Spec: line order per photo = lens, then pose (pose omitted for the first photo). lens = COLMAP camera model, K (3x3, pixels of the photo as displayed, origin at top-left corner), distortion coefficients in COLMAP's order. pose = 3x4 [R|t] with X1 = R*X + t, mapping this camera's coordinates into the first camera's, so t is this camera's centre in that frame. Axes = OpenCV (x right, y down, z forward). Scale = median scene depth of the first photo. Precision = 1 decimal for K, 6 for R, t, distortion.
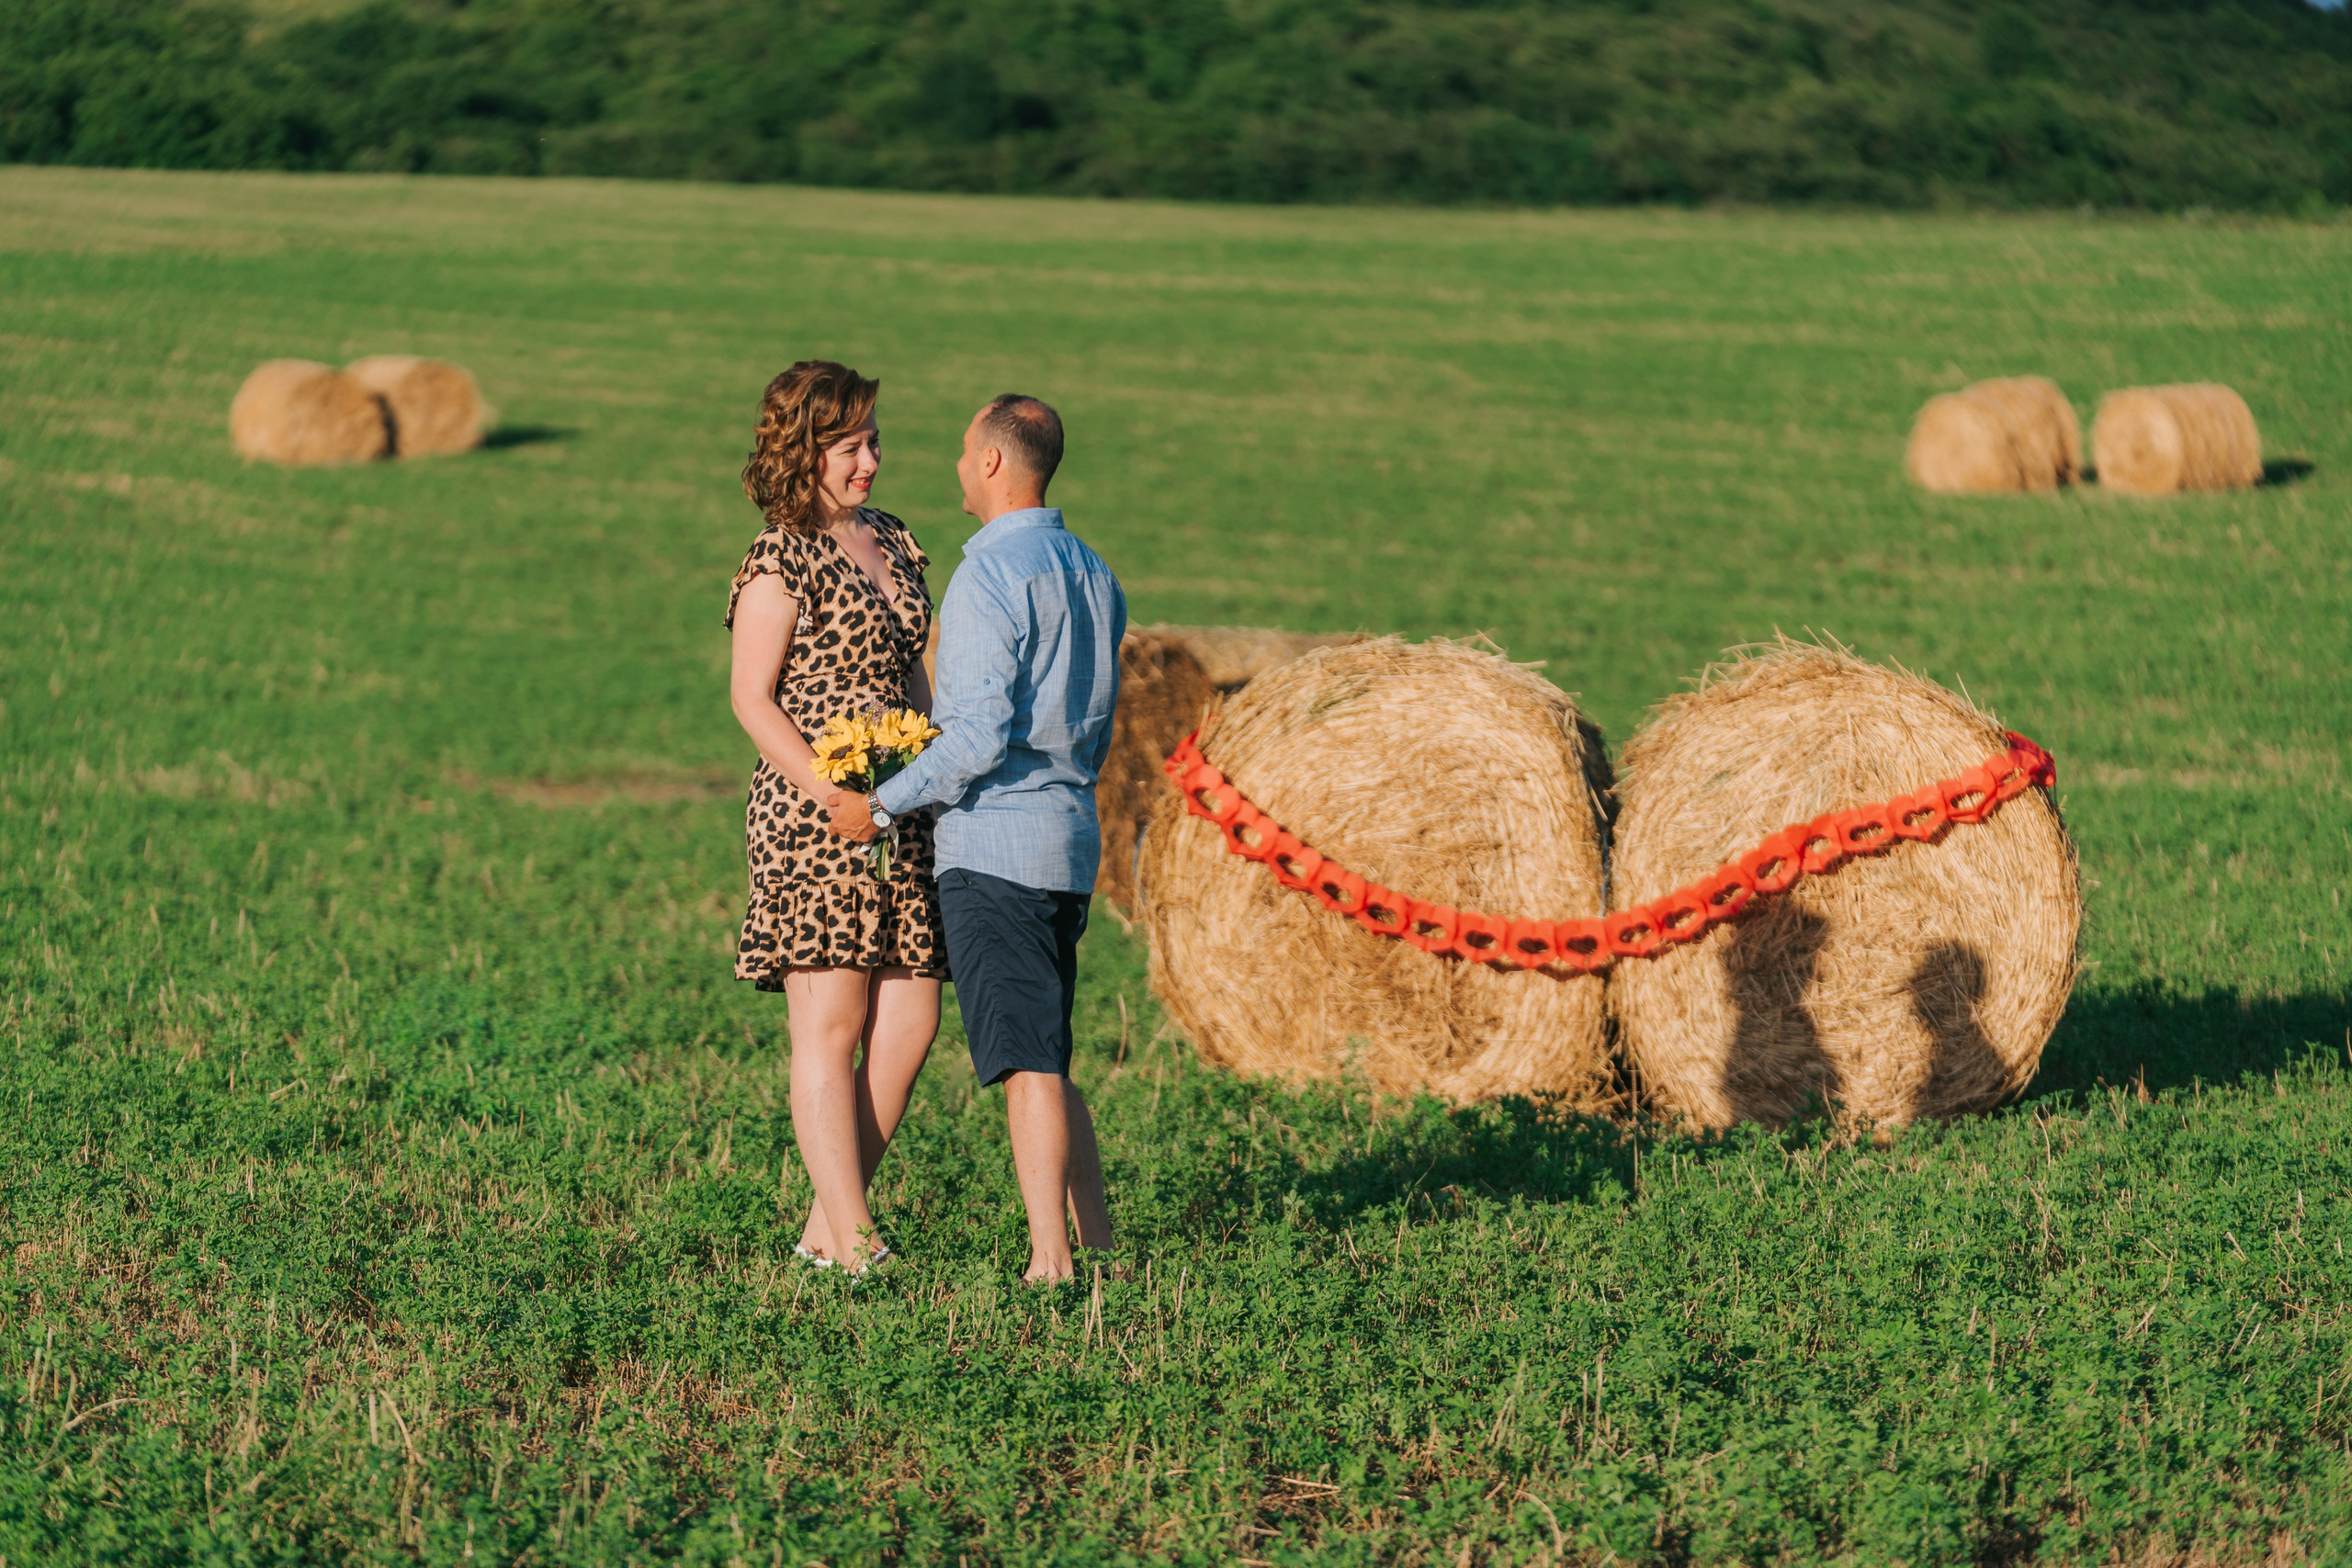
lens RADIAL K [[7892.2, 0, 1175.7], [0, 7892.2, 784.9], [0, 0, 1]] dist [-0.304002, 0.000000]
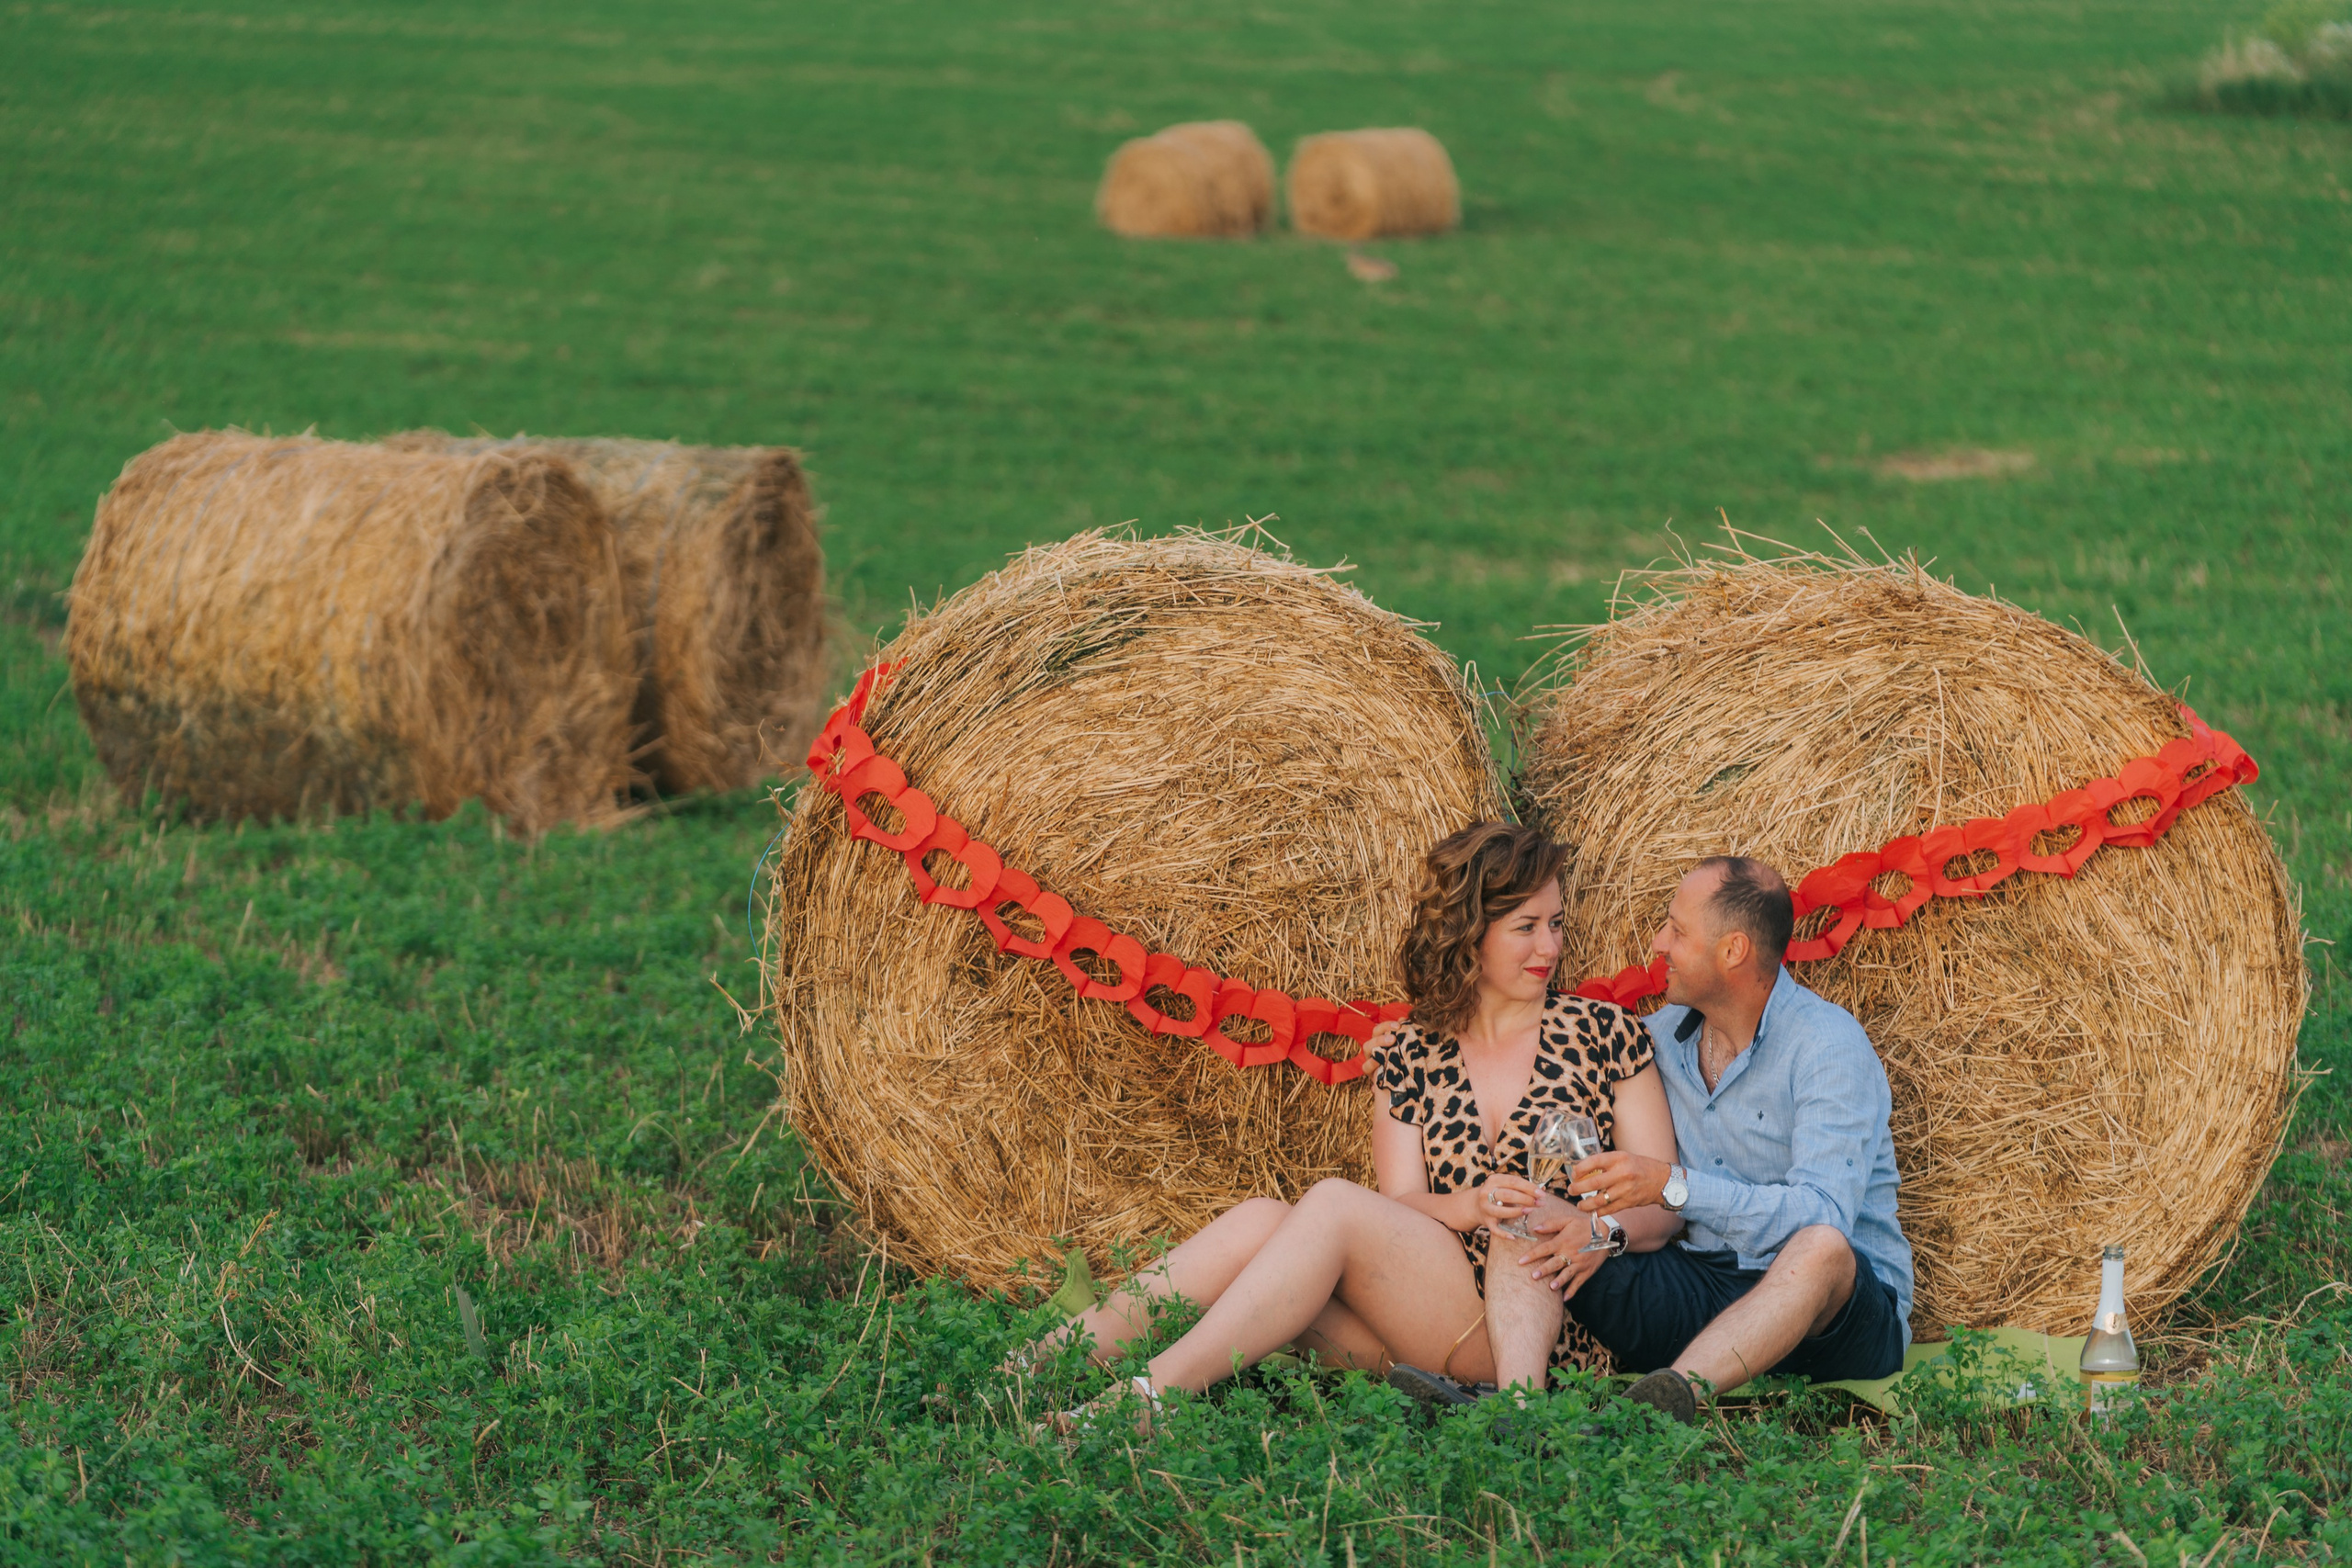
lens RADIAL K [[7141.9, 0, 1176.1], [0, 7141.9, 782.9], [0, 0, 1]] dist [-0.063658, 0.000000]
pose [[0.991875, -0.006946, 0.127029, -0.011517], [0.001778, 0.999167, 0.040757, -0.006054], [-0.127206, -0.040200, 0.991061, 0.119949]]
